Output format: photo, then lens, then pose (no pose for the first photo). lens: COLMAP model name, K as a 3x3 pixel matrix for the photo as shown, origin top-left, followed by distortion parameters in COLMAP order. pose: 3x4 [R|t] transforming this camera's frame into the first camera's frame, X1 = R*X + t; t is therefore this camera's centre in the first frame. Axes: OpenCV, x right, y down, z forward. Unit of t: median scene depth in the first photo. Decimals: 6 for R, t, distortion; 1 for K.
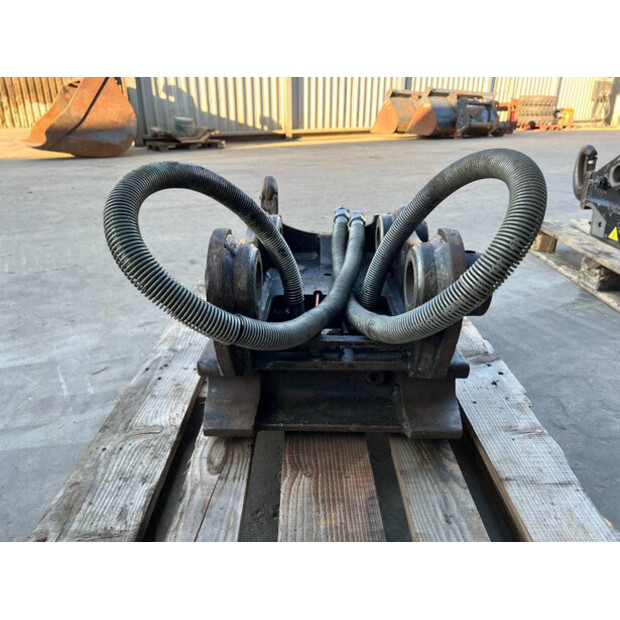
lens RADIAL K [[477.1, 0, 307.8], [0, 477.1, 308.5], [0, 0, 1]] dist [0.037847, -0.046860]
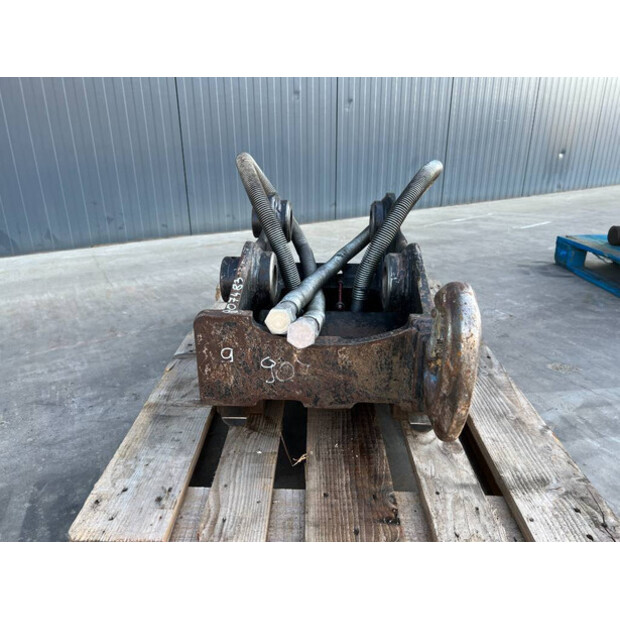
lens RADIAL K [[477.1, 0, 307.8], [0, 477.1, 308.5], [0, 0, 1]] dist [0.037847, -0.046860]
pose [[-0.999837, 0.003358, 0.017759, 0.007988], [0.014774, 0.717832, 0.696060, -0.085039], [-0.010410, 0.696209, -0.717764, 0.197287]]
